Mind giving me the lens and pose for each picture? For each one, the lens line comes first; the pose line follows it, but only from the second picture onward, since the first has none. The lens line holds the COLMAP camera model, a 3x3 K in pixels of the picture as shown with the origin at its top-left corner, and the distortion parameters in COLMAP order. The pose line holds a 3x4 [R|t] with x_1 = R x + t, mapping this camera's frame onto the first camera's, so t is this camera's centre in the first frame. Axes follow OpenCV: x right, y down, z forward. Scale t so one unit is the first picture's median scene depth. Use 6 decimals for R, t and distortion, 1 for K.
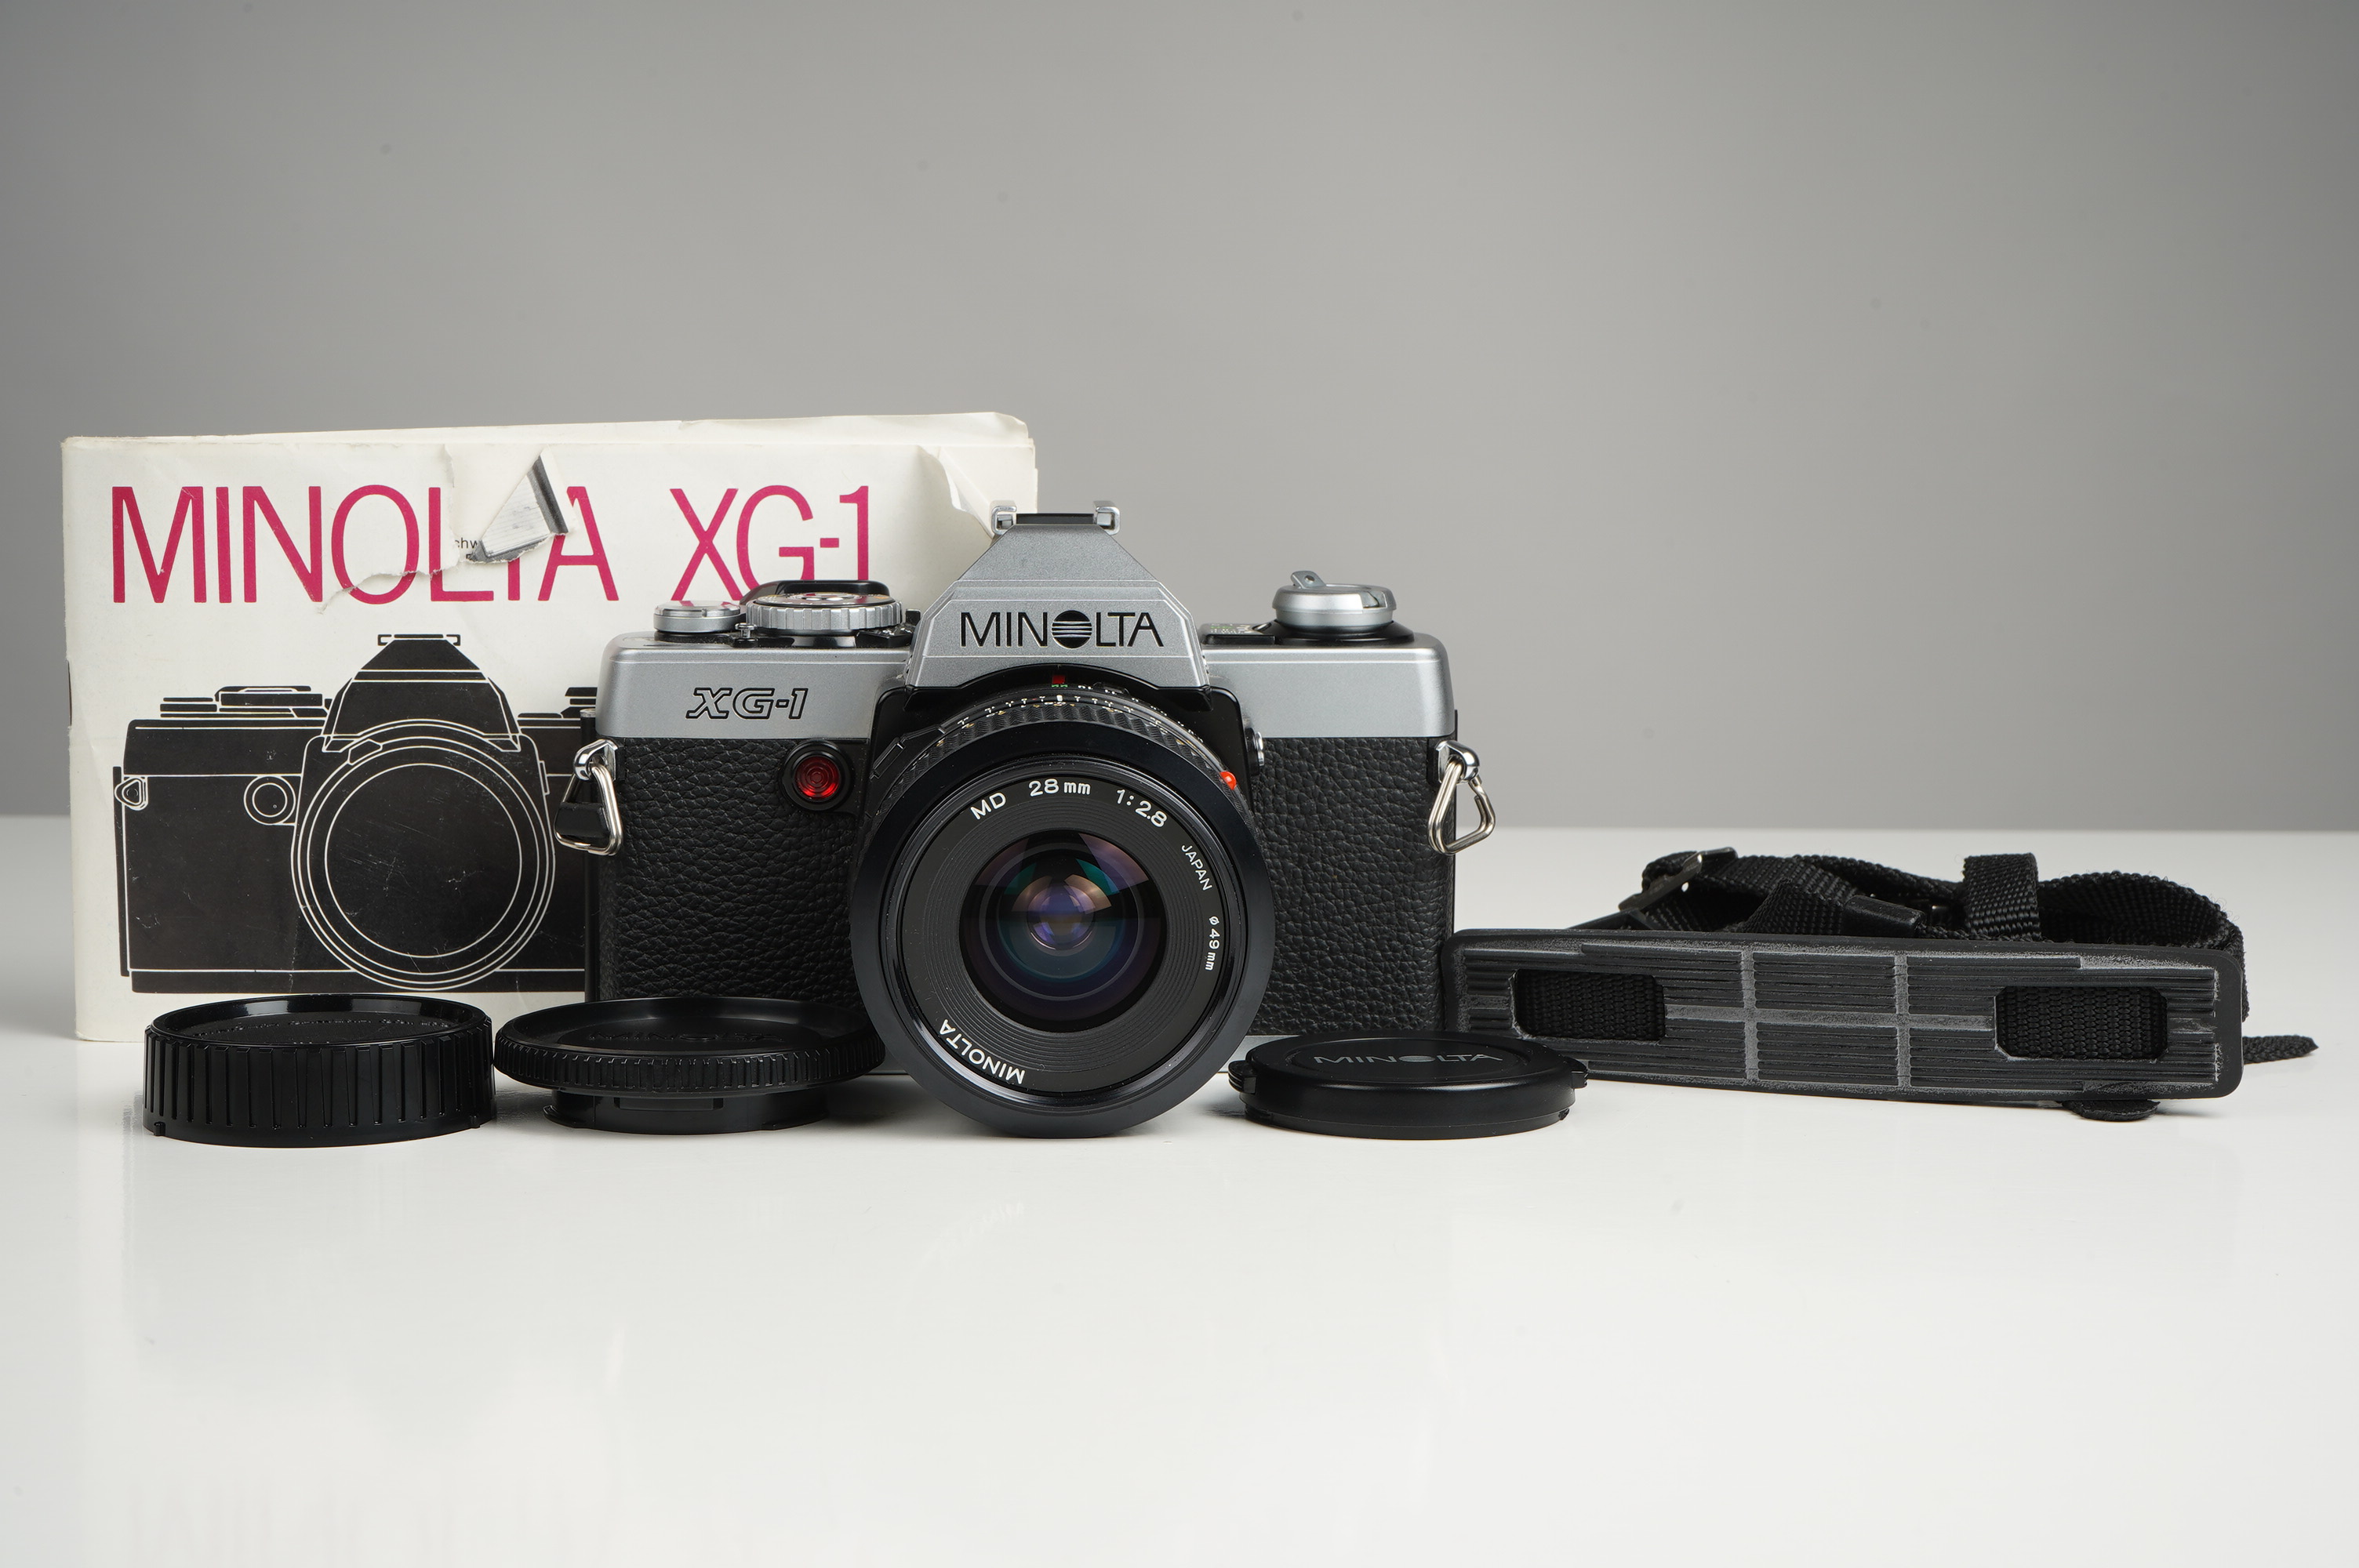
lens RADIAL K [[3906.5, 0, 1180.0], [0, 3906.5, 942.4], [0, 0, 1]] dist [-0.002825, 0.004917]
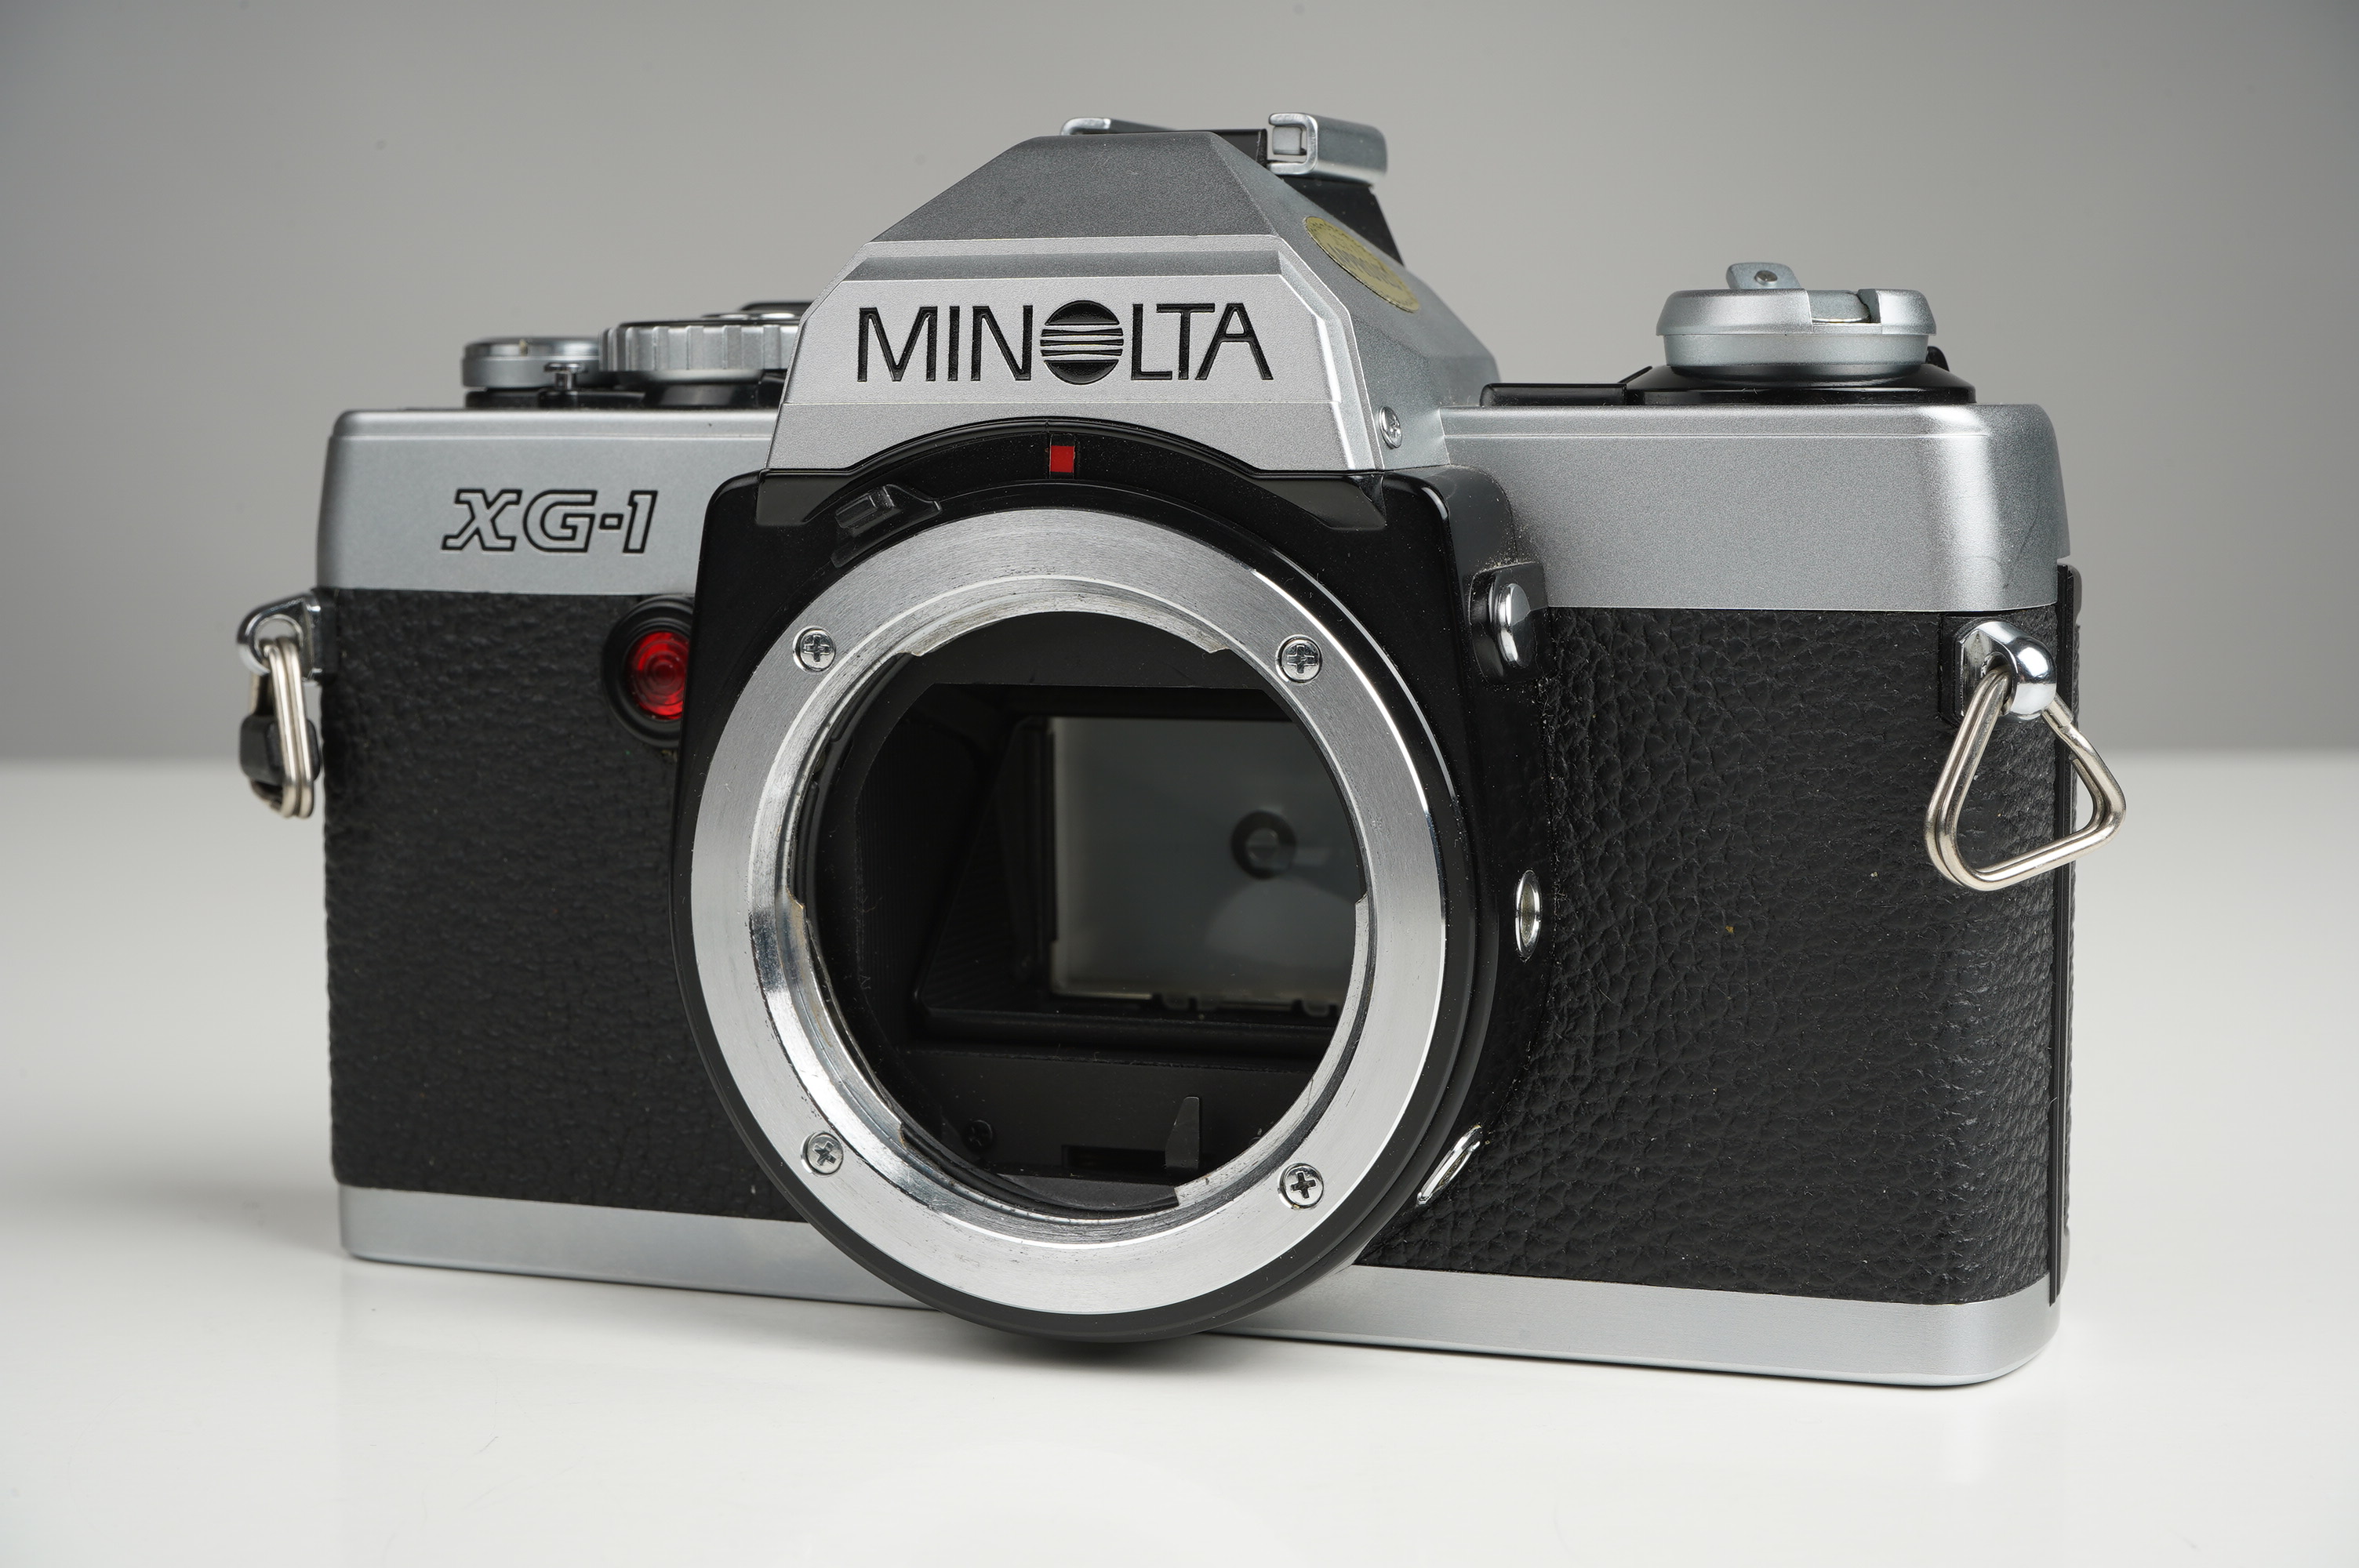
lens RADIAL K [[4131.7, 0, 1179.5], [0, 4131.7, 784.0], [0, 0, 1]] dist [-0.001737, 0.043060]
pose [[0.913549, 0.027332, -0.405808, 0.177495], [-0.058991, 0.996094, -0.065710, 0.001283], [0.402427, 0.083968, 0.911593, 0.573316]]
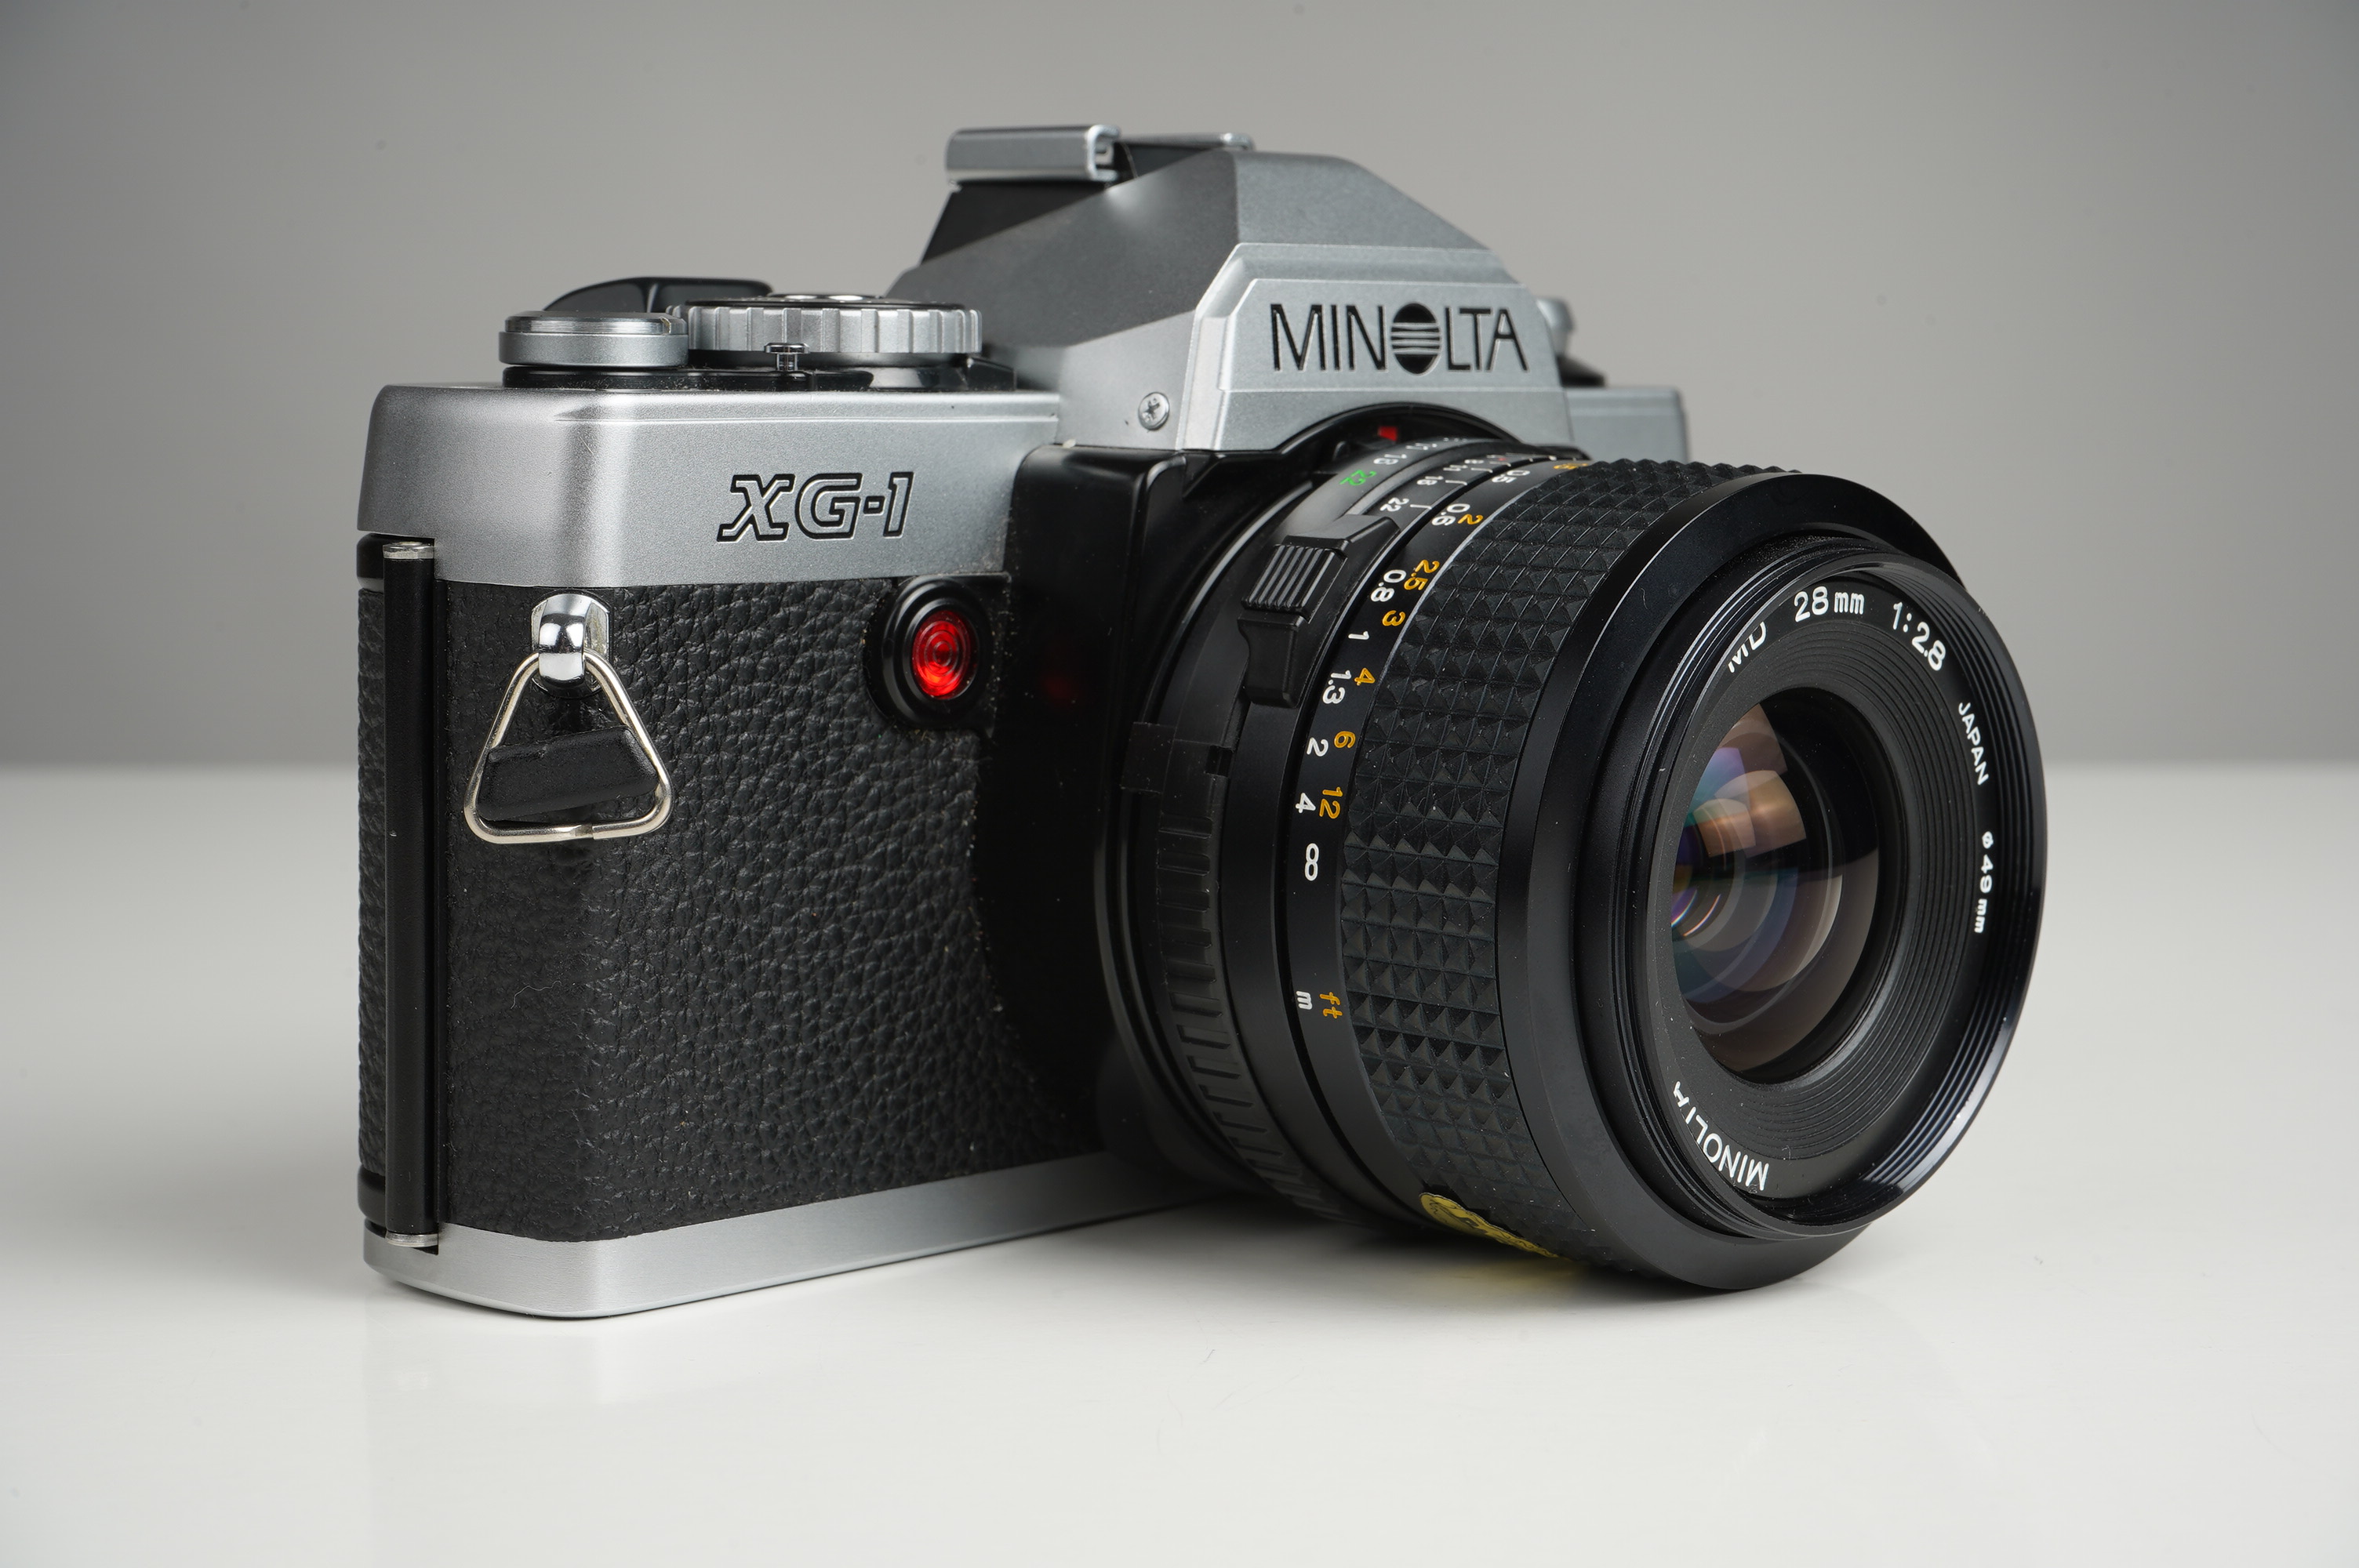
lens RADIAL K [[4131.7, 0, 1179.5], [0, 4131.7, 784.0], [0, 0, 1]] dist [-0.001737, 0.043060]
pose [[0.743307, -0.071686, 0.665098, -0.427140], [0.102786, 0.994674, -0.007664, -0.019180], [-0.661007, 0.074060, 0.746716, 0.607314]]
